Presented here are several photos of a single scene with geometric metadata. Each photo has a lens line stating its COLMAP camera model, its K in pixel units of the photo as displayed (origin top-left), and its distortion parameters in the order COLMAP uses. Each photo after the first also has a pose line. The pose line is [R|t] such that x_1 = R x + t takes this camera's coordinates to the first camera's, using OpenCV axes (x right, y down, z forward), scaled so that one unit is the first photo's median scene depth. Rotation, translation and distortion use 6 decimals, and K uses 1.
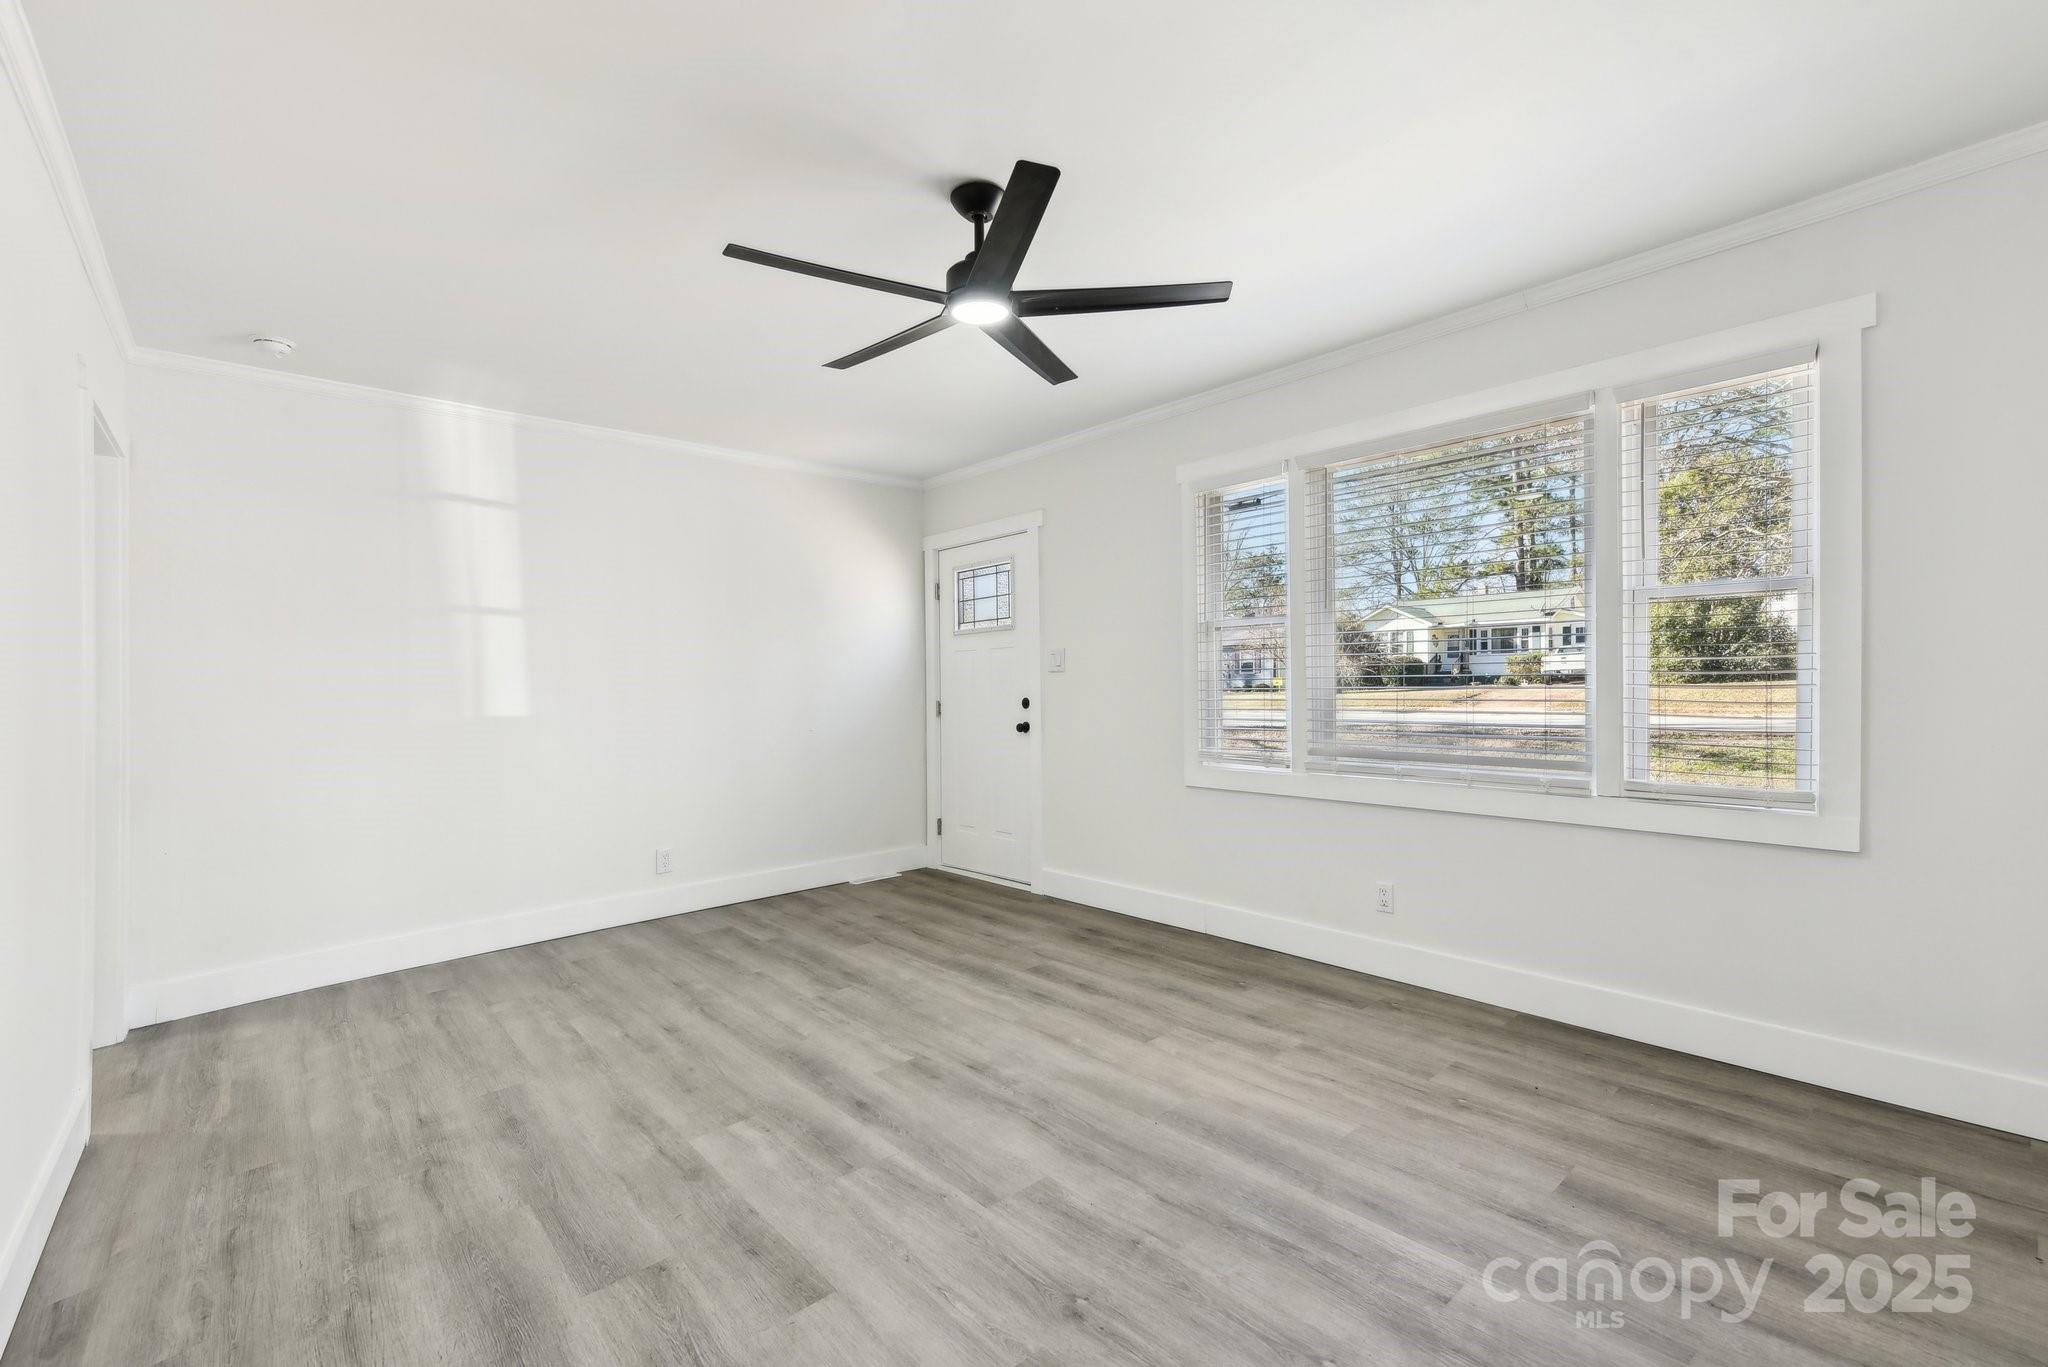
lens RADIAL K [[884.1, 0, 1020.1], [0, 884.1, 688.5], [0, 0, 1]] dist [-0.006874, 0.000185]
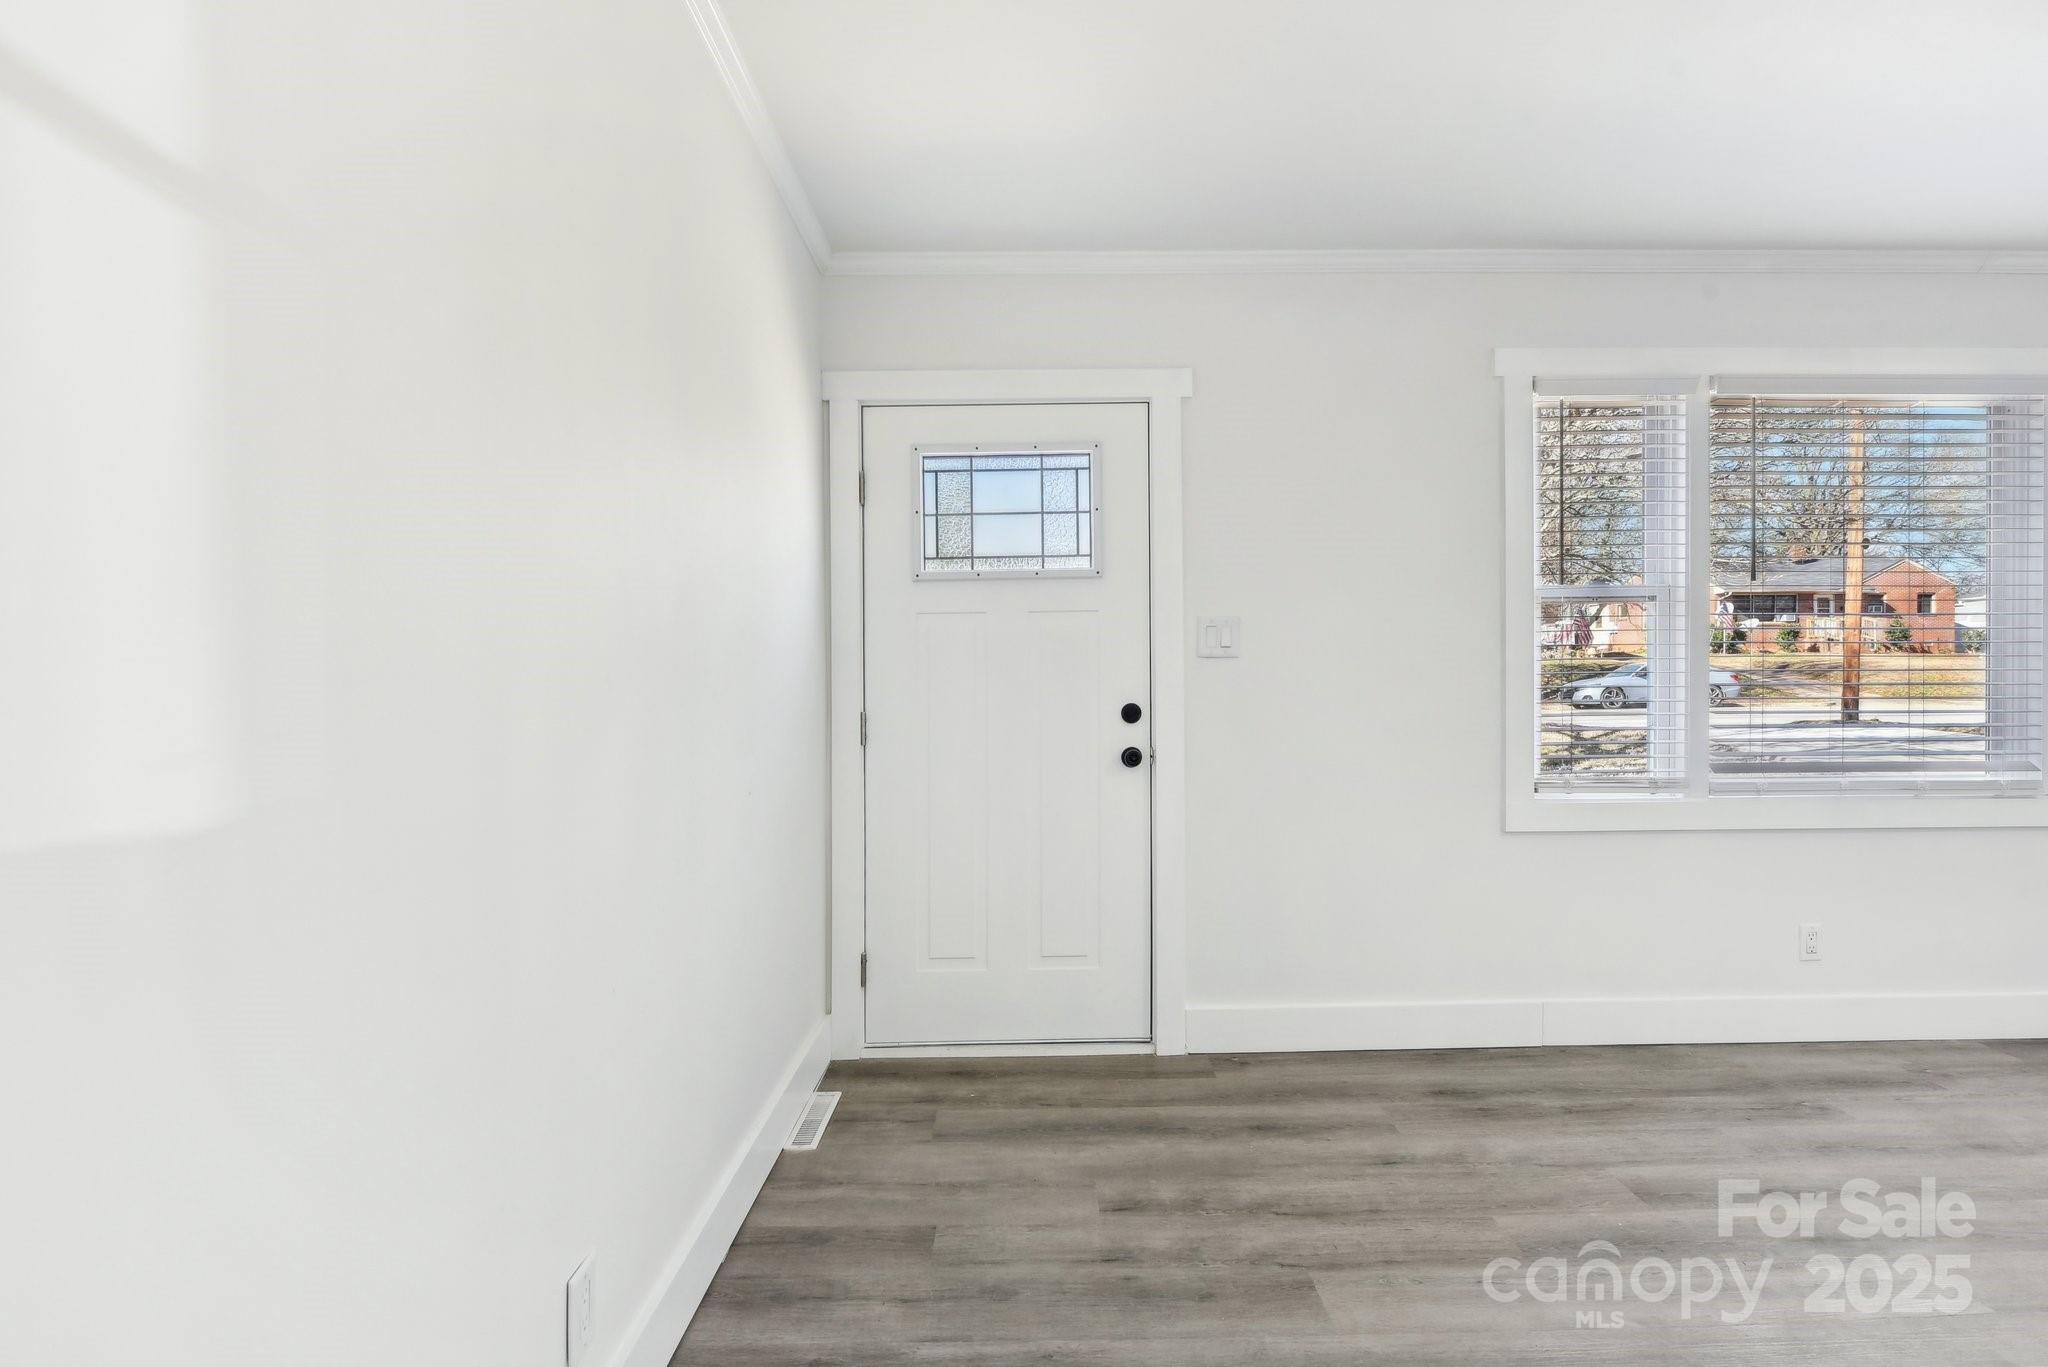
lens RADIAL K [[1016.1, 0, 1032.9], [0, 1016.1, 682.1], [0, 0, 1]] dist [-0.000173, -0.006935]
pose [[0.650219, 0.003143, 0.759740, -0.934251], [0.003920, 0.999964, -0.007492, 0.002307], [-0.759737, 0.007850, 0.650183, 1.154425]]
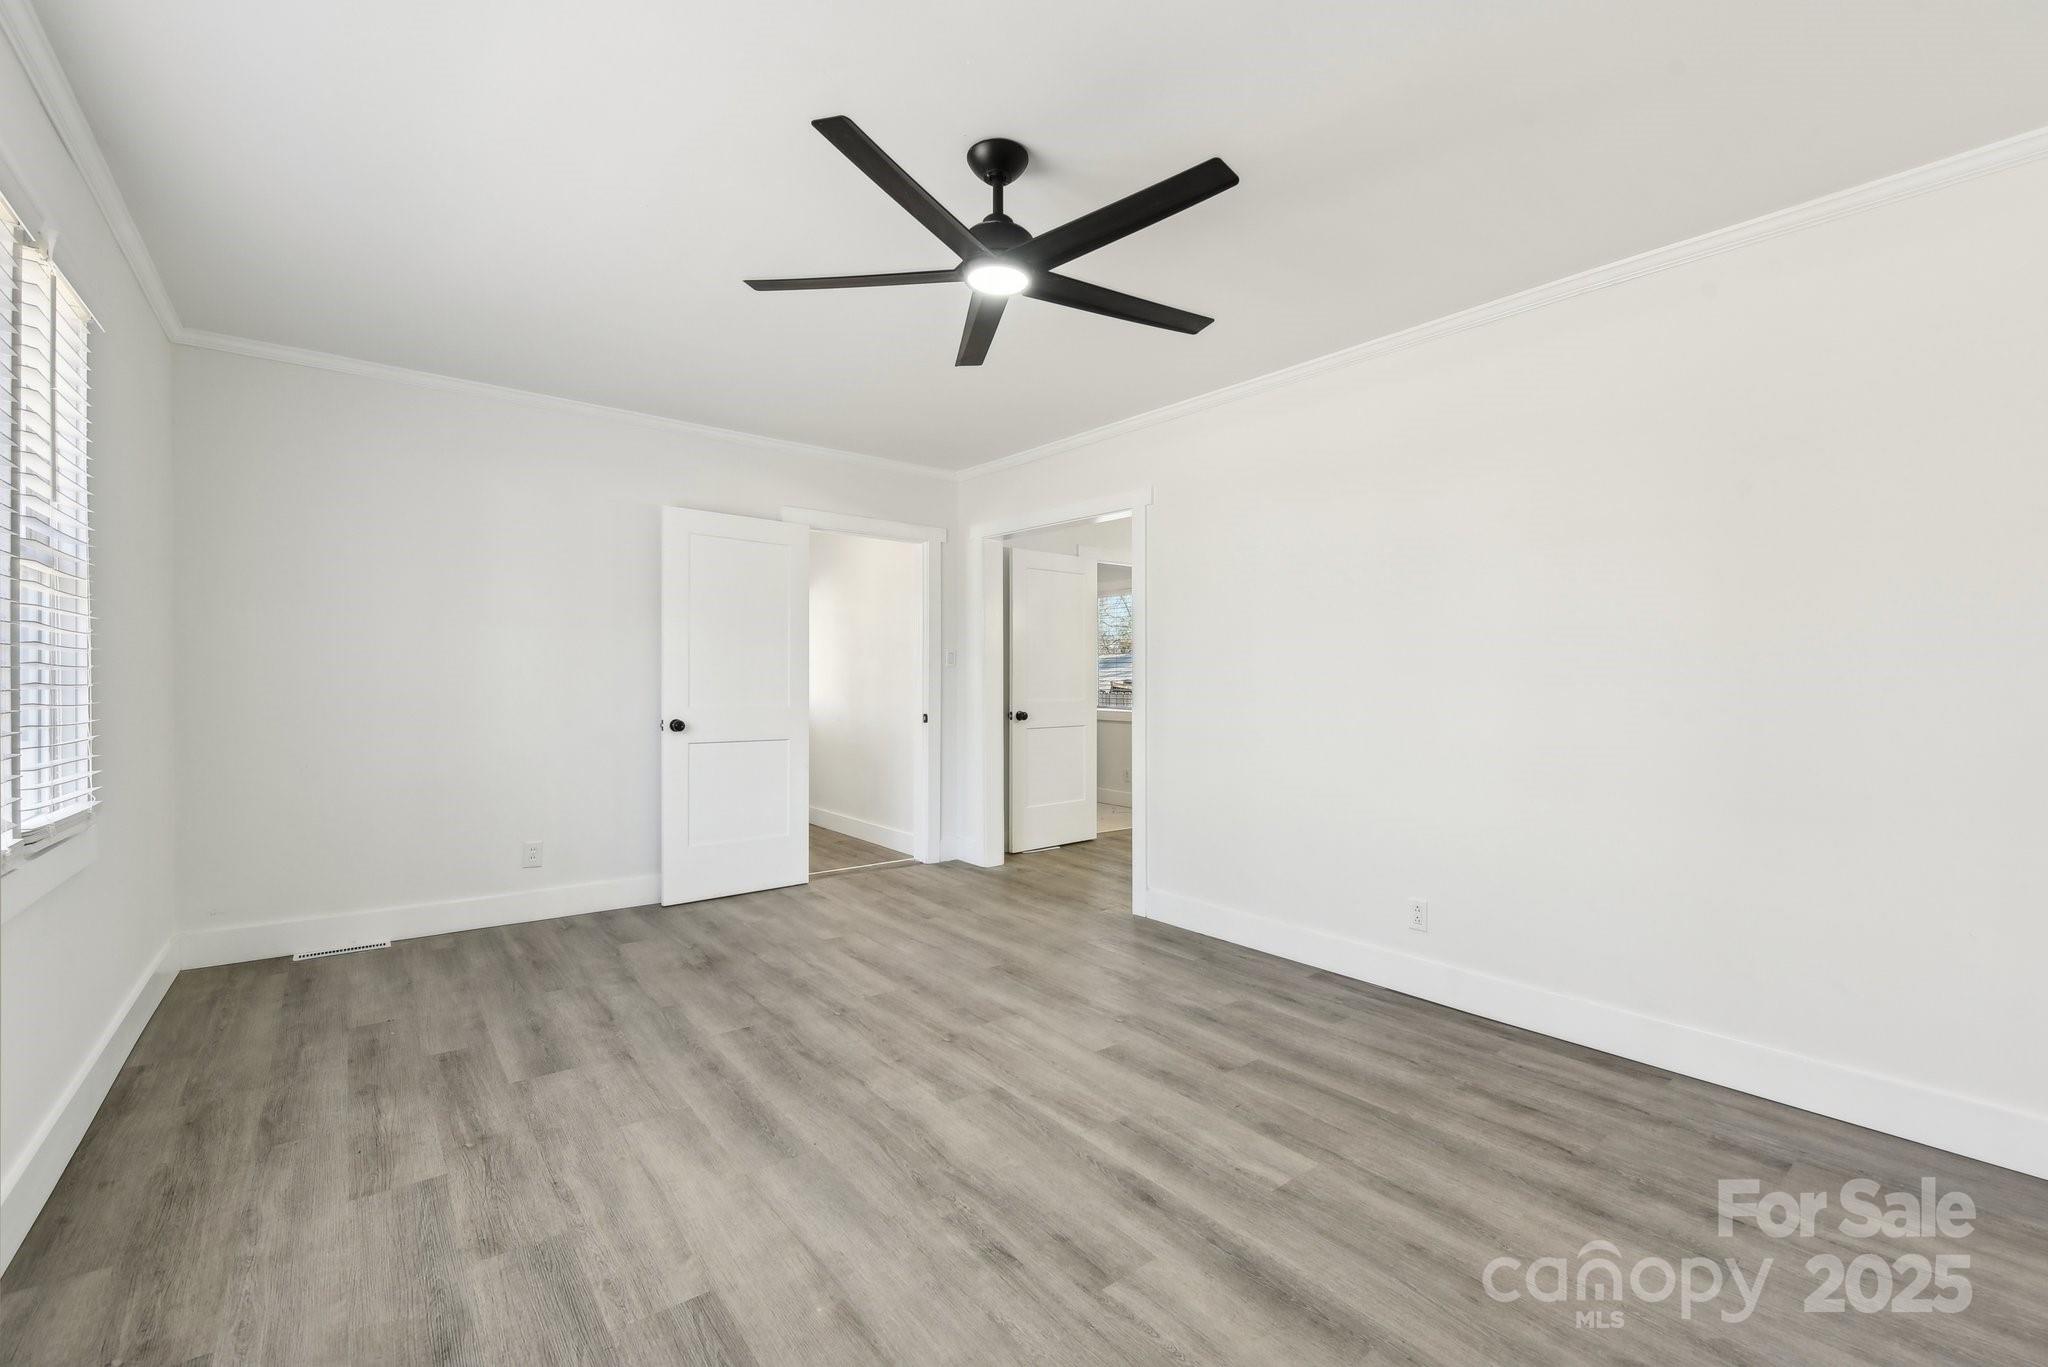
lens RADIAL K [[884.1, 0, 1008.7], [0, 884.1, 682.7], [0, 0, 1]] dist [-0.006874, 0.000185]
pose [[-0.998011, 0.013952, 0.061482, -0.099188], [0.014473, 0.999863, 0.008032, -0.004781], [-0.061361, 0.008906, -0.998076, 1.621327]]
